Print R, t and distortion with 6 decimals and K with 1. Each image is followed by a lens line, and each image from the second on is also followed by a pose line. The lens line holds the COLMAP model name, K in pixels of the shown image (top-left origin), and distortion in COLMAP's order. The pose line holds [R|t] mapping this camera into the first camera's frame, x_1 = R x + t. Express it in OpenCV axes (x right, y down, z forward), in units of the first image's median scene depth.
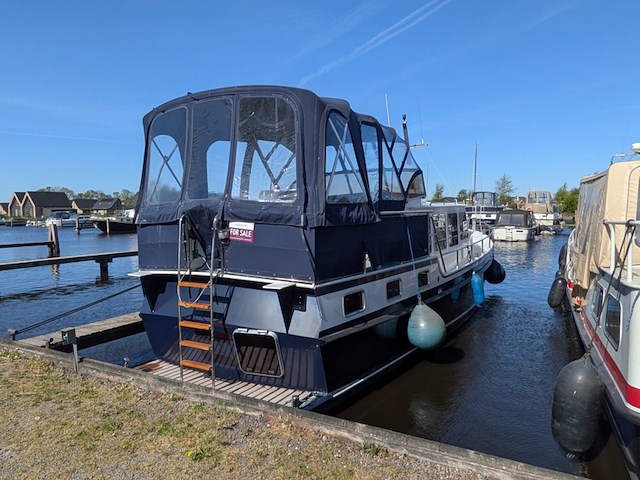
lens RADIAL K [[475.4, 0, 315.1], [0, 475.4, 240.1], [0, 0, 1]] dist [0.006368, -0.010114]
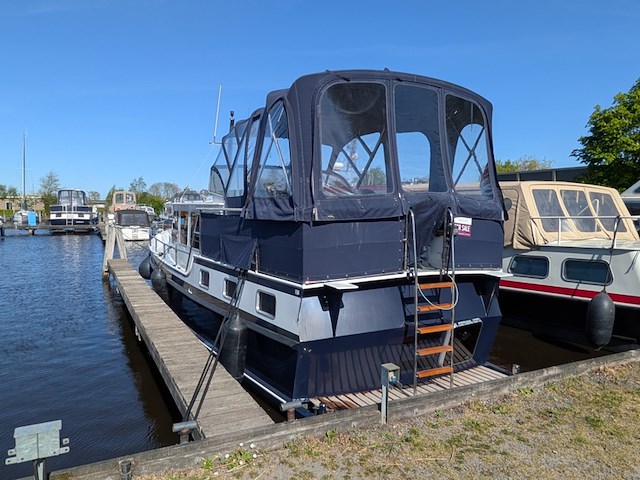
lens RADIAL K [[475.4, 0, 315.6], [0, 475.4, 241.4], [0, 0, 1]] dist [0.006368, -0.010114]
pose [[0.545773, -0.040295, 0.836964, -1.168292], [0.040352, 0.998948, 0.021781, -0.021019], [-0.836961, 0.021886, 0.546825, 0.696837]]
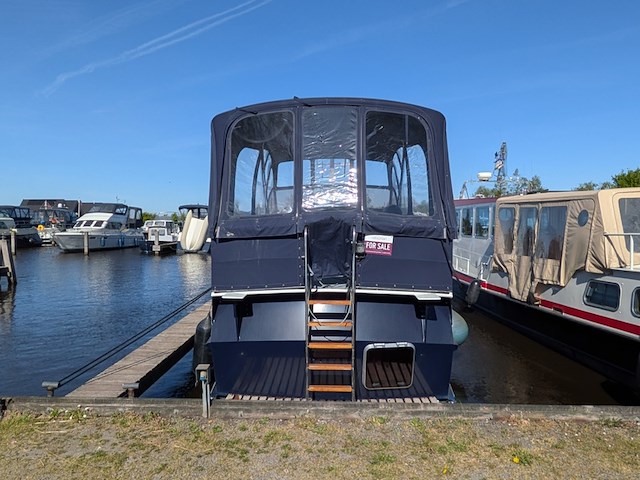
lens RADIAL K [[475.4, 0, 315.6], [0, 475.4, 242.7], [0, 0, 1]] dist [0.006368, -0.010114]
pose [[0.886916, -0.010774, 0.461805, -0.720355], [0.022128, 0.999571, -0.019179, -0.006304], [-0.461401, 0.027229, 0.886774, 0.178928]]
